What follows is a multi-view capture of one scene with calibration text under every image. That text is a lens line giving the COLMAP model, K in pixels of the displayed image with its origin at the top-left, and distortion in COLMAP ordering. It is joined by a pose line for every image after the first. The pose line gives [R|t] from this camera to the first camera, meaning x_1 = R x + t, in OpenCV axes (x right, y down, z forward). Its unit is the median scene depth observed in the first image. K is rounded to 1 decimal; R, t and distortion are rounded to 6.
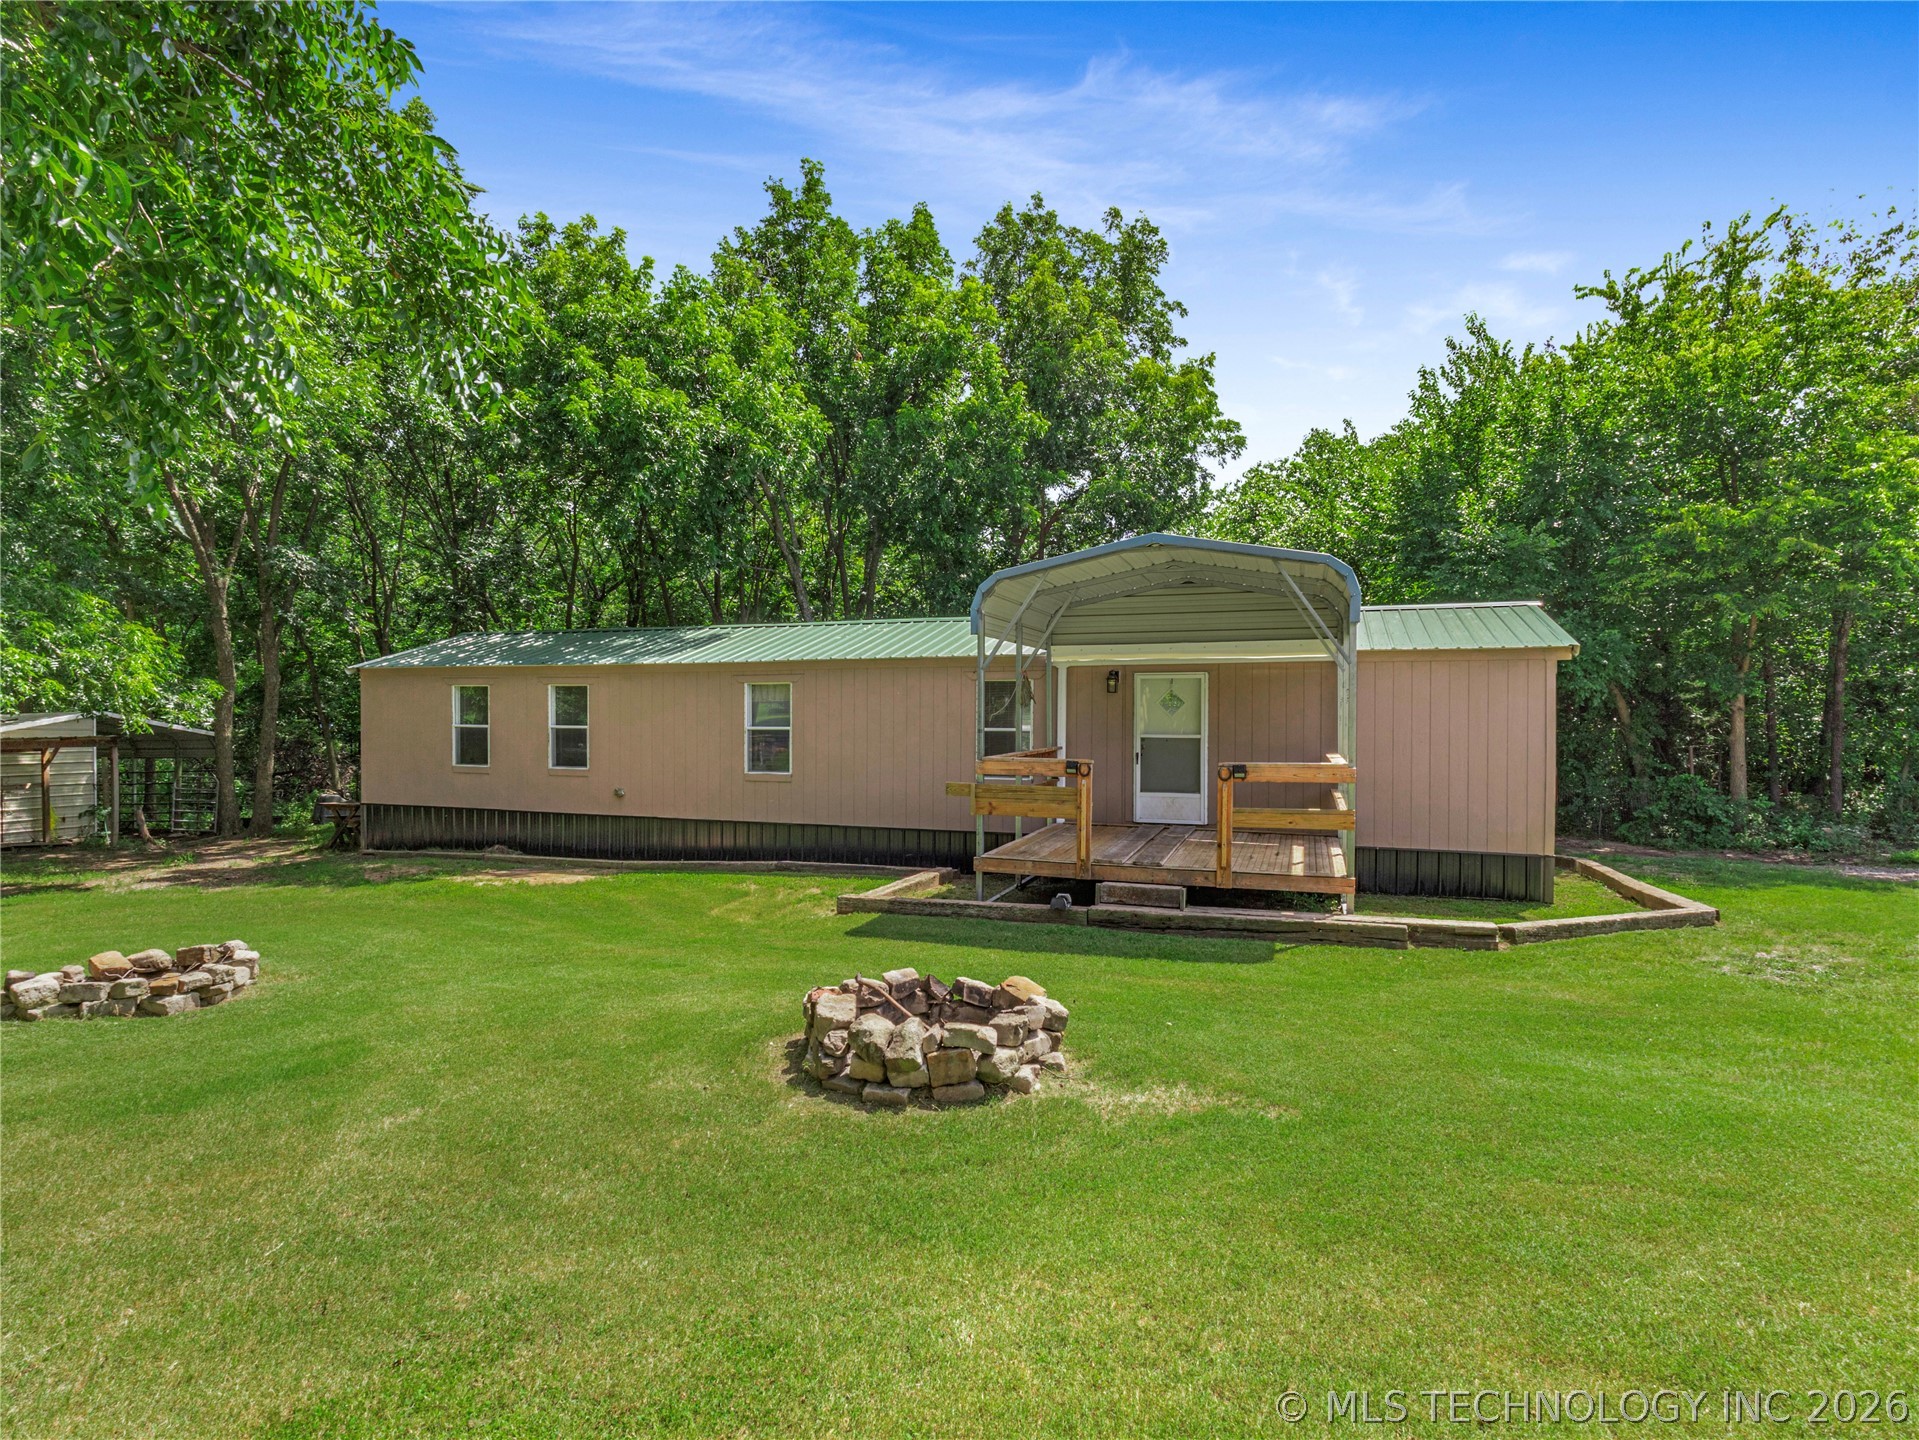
lens RADIAL K [[1003.2, 0, 960.5], [0, 1003.2, 725.4], [0, 0, 1]] dist [0.004930, 0.000004]
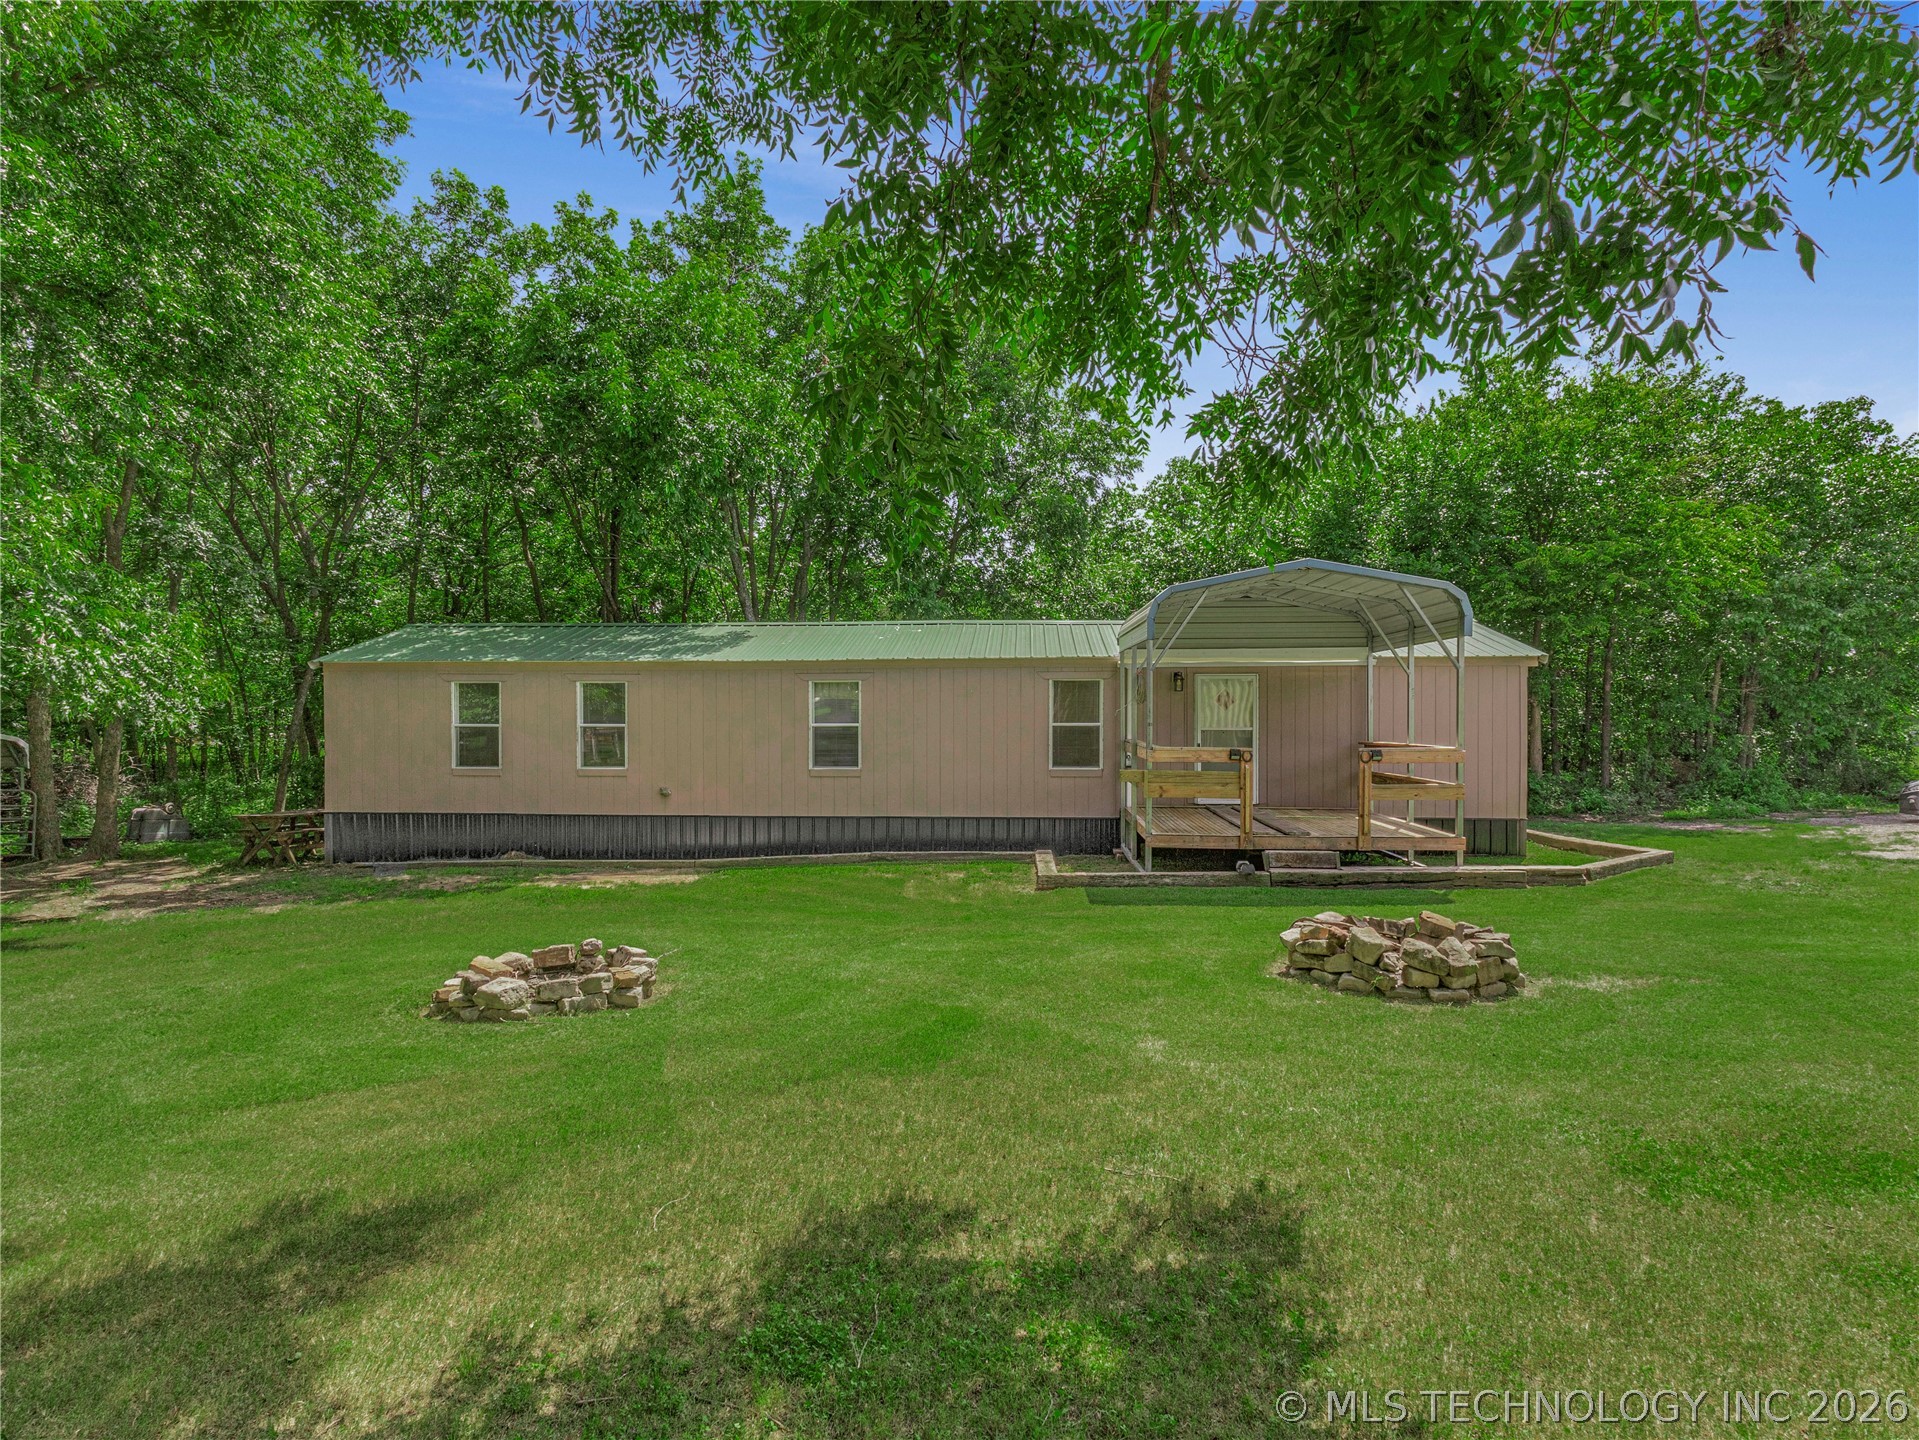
lens RADIAL K [[1015.7, 0, 959.5], [0, 1015.7, 720.0], [0, 0, 1]] dist [0.005146, 0.000366]
pose [[0.961093, -0.005983, 0.276162, -0.401505], [0.006890, 0.999974, -0.002311, 0.001313], [-0.276141, 0.004124, 0.961108, -0.042810]]
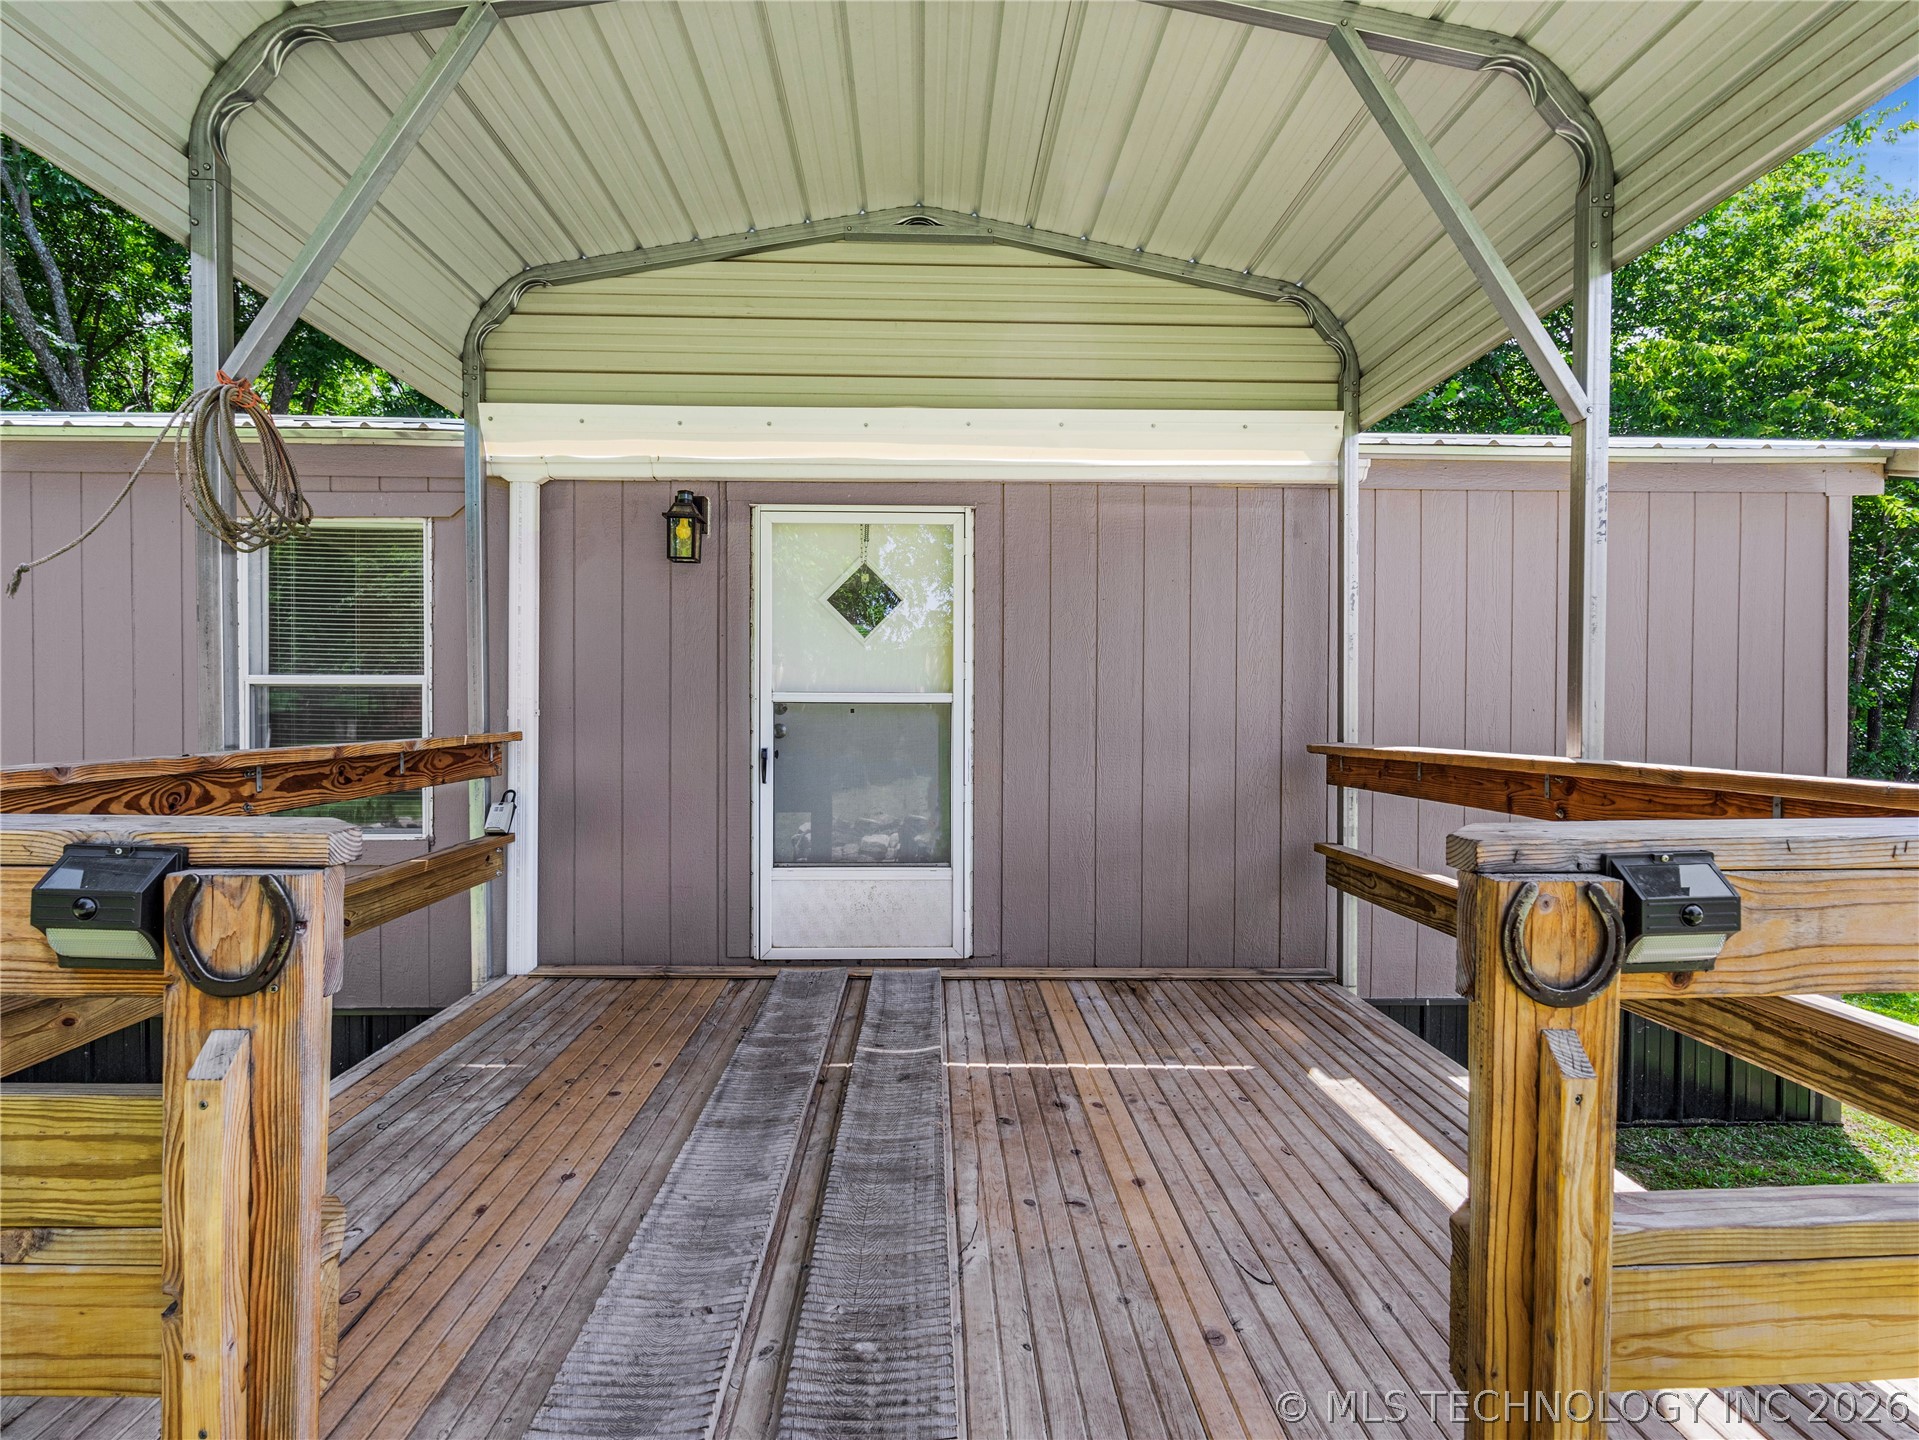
lens RADIAL K [[1003.2, 0, 960.5], [0, 1003.2, 725.4], [0, 0, 1]] dist [0.004930, 0.000004]
pose [[0.936782, -0.005861, 0.349865, 0.119759], [0.002071, 0.999935, 0.011208, 0.016071], [-0.349908, -0.009774, 0.936733, 0.658477]]
